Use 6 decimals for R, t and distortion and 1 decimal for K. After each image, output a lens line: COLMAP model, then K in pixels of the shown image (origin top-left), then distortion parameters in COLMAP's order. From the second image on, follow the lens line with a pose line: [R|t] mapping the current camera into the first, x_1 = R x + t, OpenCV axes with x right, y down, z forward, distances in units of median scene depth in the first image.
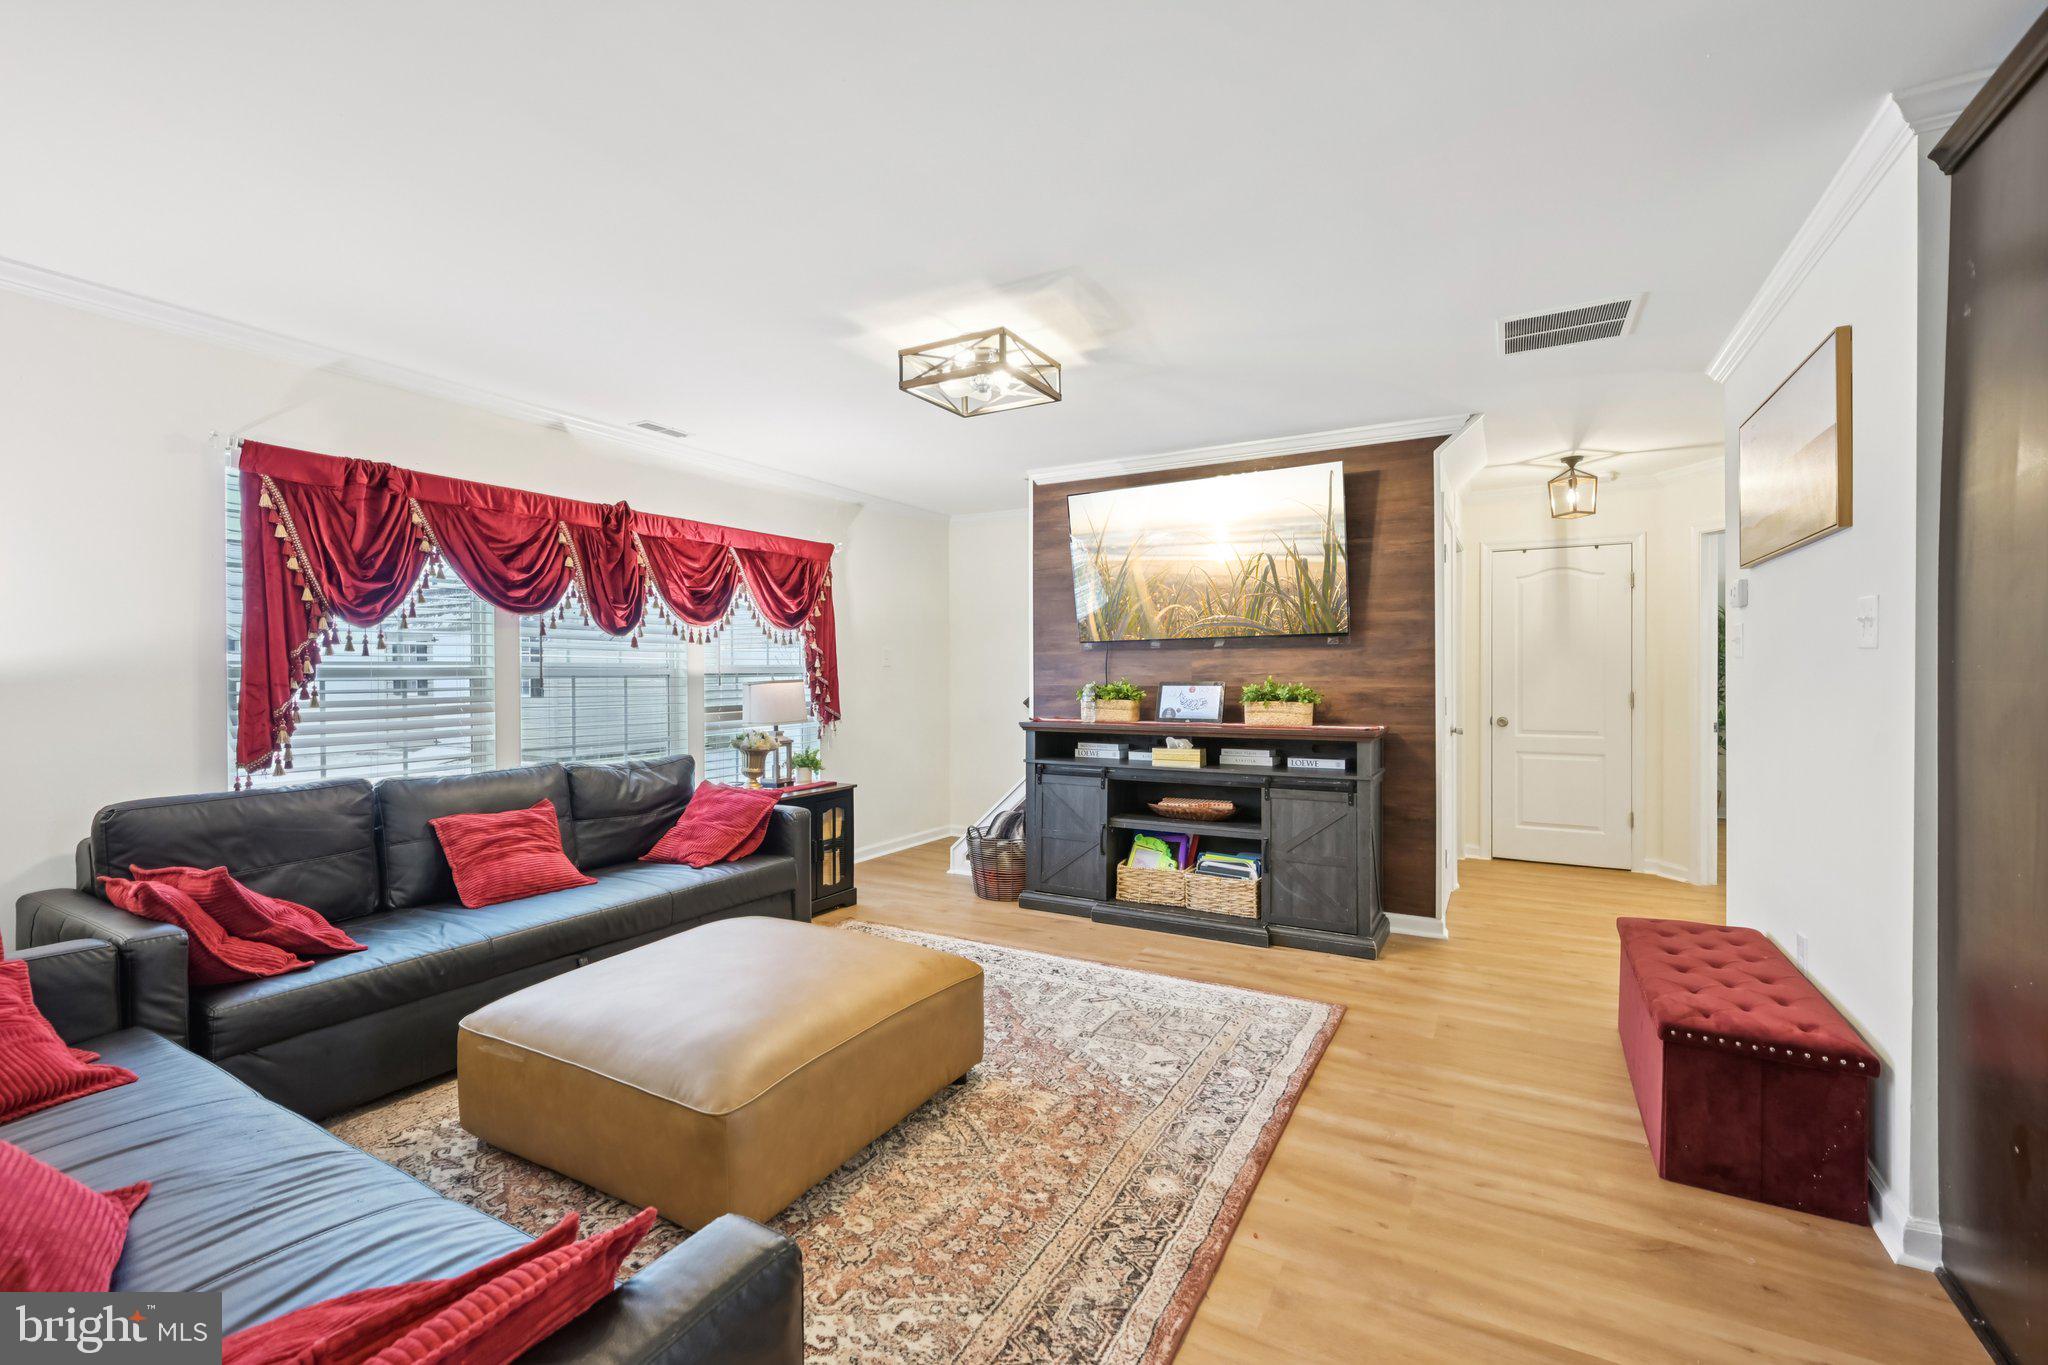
lens RADIAL K [[880.9, 0, 1020.2], [0, 880.9, 680.8], [0, 0, 1]] dist [-0.000772, -0.000024]
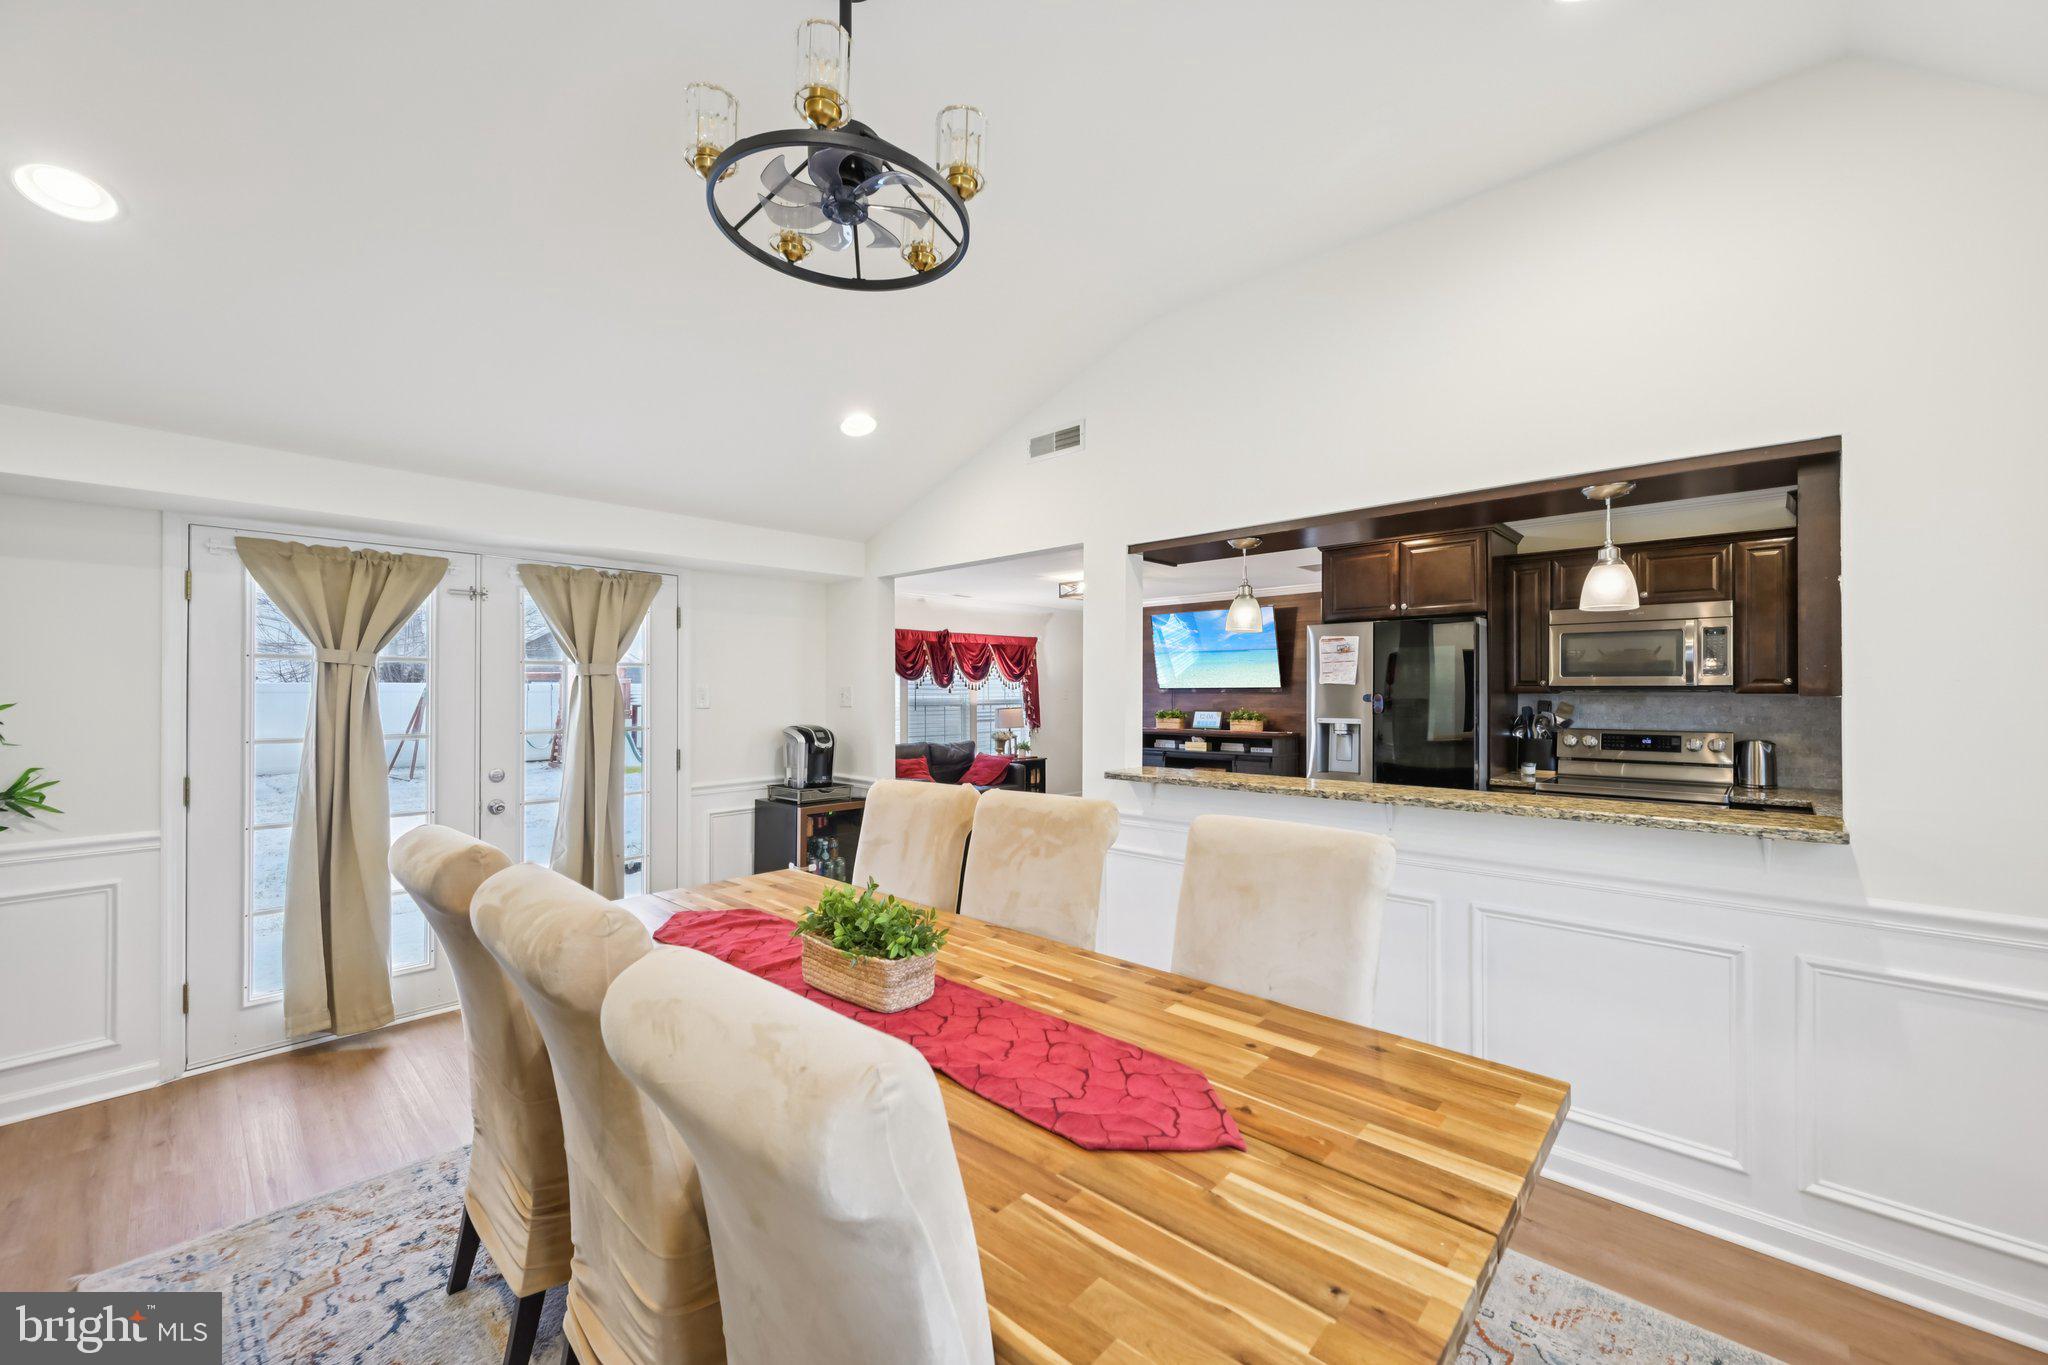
lens RADIAL K [[800.5, 0, 1023.2], [0, 800.5, 689.9], [0, 0, 1]] dist [-0.007764, -0.000118]
pose [[0.972375, 0.001807, -0.233419, 0.214336], [-0.004735, 0.999917, -0.011984, -0.020873], [0.233378, 0.012758, 0.972302, -0.911303]]
